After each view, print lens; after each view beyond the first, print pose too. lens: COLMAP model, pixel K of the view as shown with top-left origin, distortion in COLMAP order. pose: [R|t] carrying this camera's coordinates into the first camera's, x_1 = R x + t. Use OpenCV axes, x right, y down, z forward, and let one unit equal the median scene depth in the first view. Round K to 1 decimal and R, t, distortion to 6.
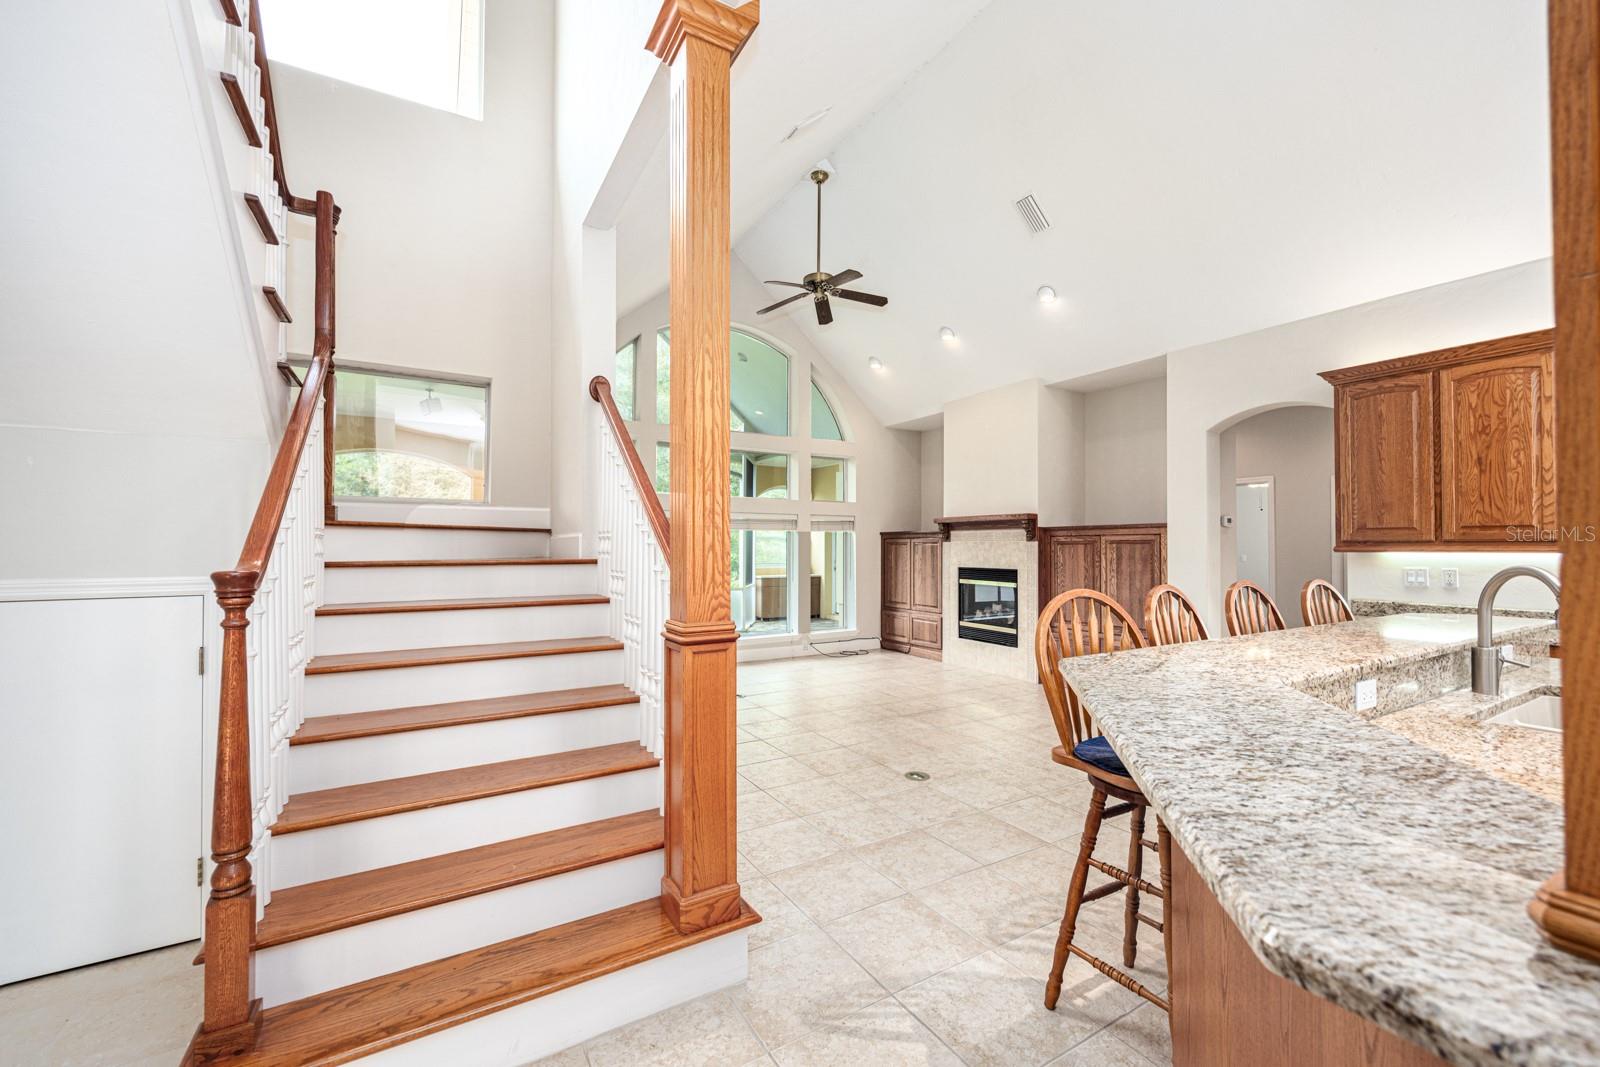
lens RADIAL K [[655.2, 0, 797.7], [0, 655.2, 536.9], [0, 0, 1]] dist [-0.003105, 0.001026]
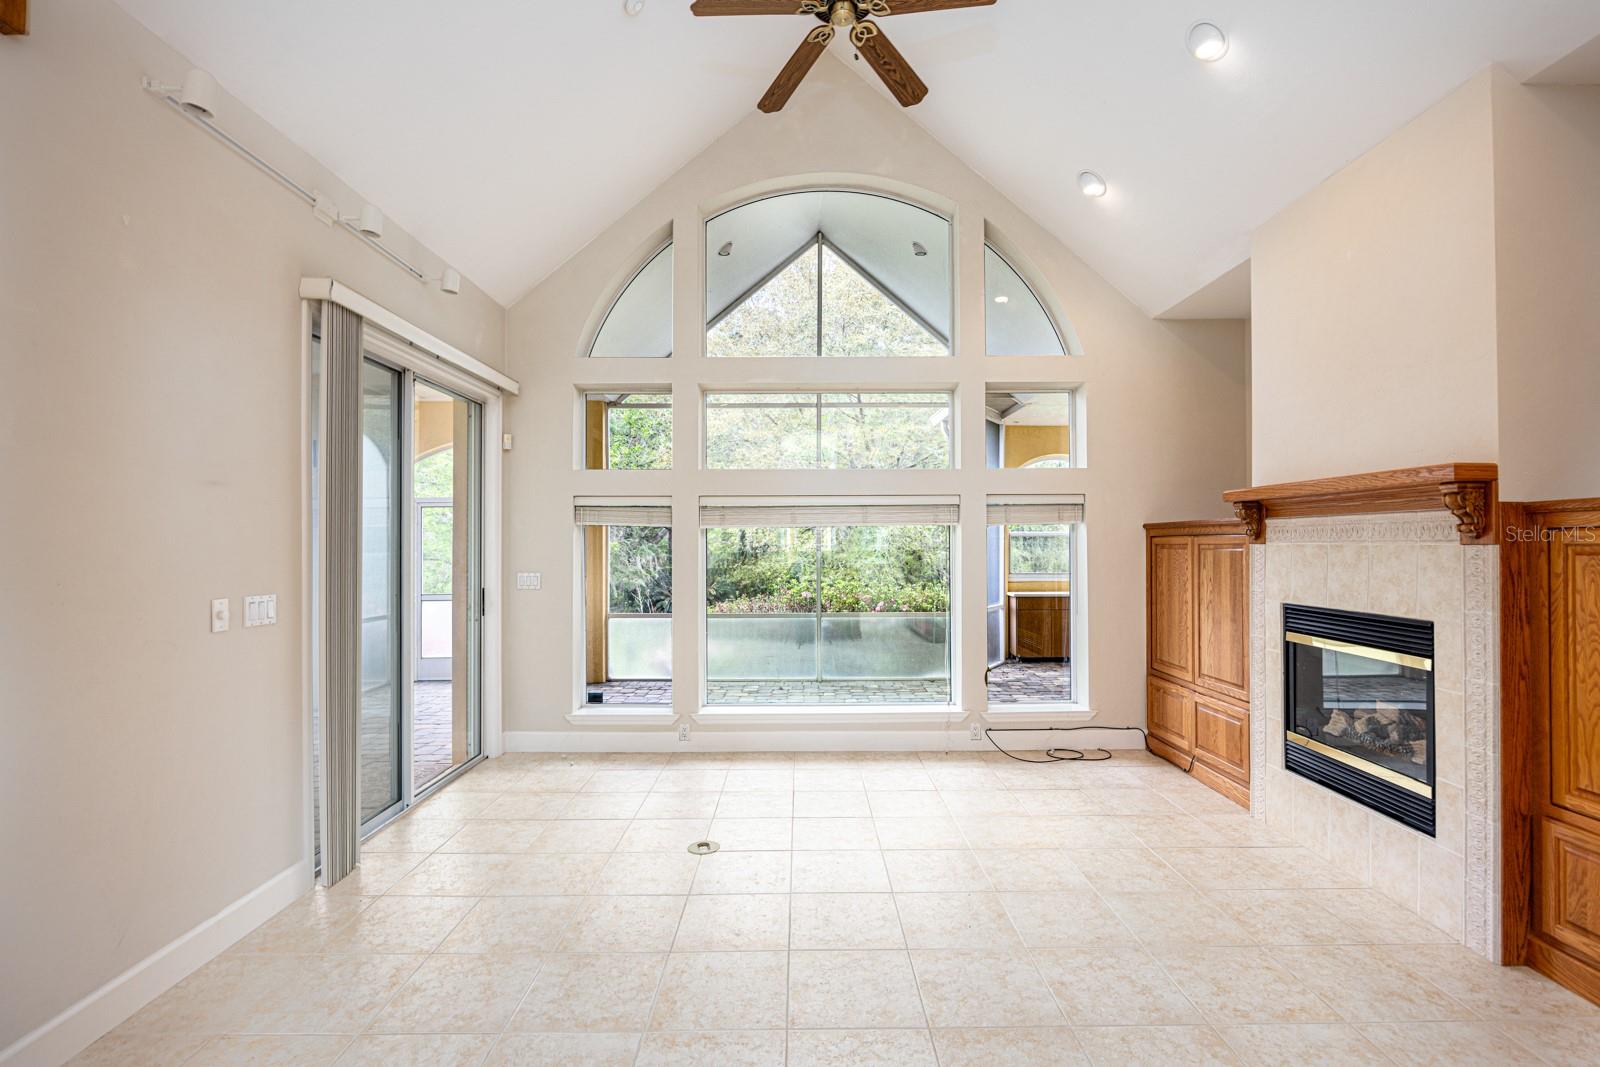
lens RADIAL K [[732.8, 0, 795.3], [0, 732.8, 539.4], [0, 0, 1]] dist [-0.007707, 0.000526]
pose [[0.860709, -0.009635, -0.509007, 0.264138], [0.015259, 0.999860, 0.006875, -0.004333], [0.508869, -0.013684, 0.860735, 0.529530]]
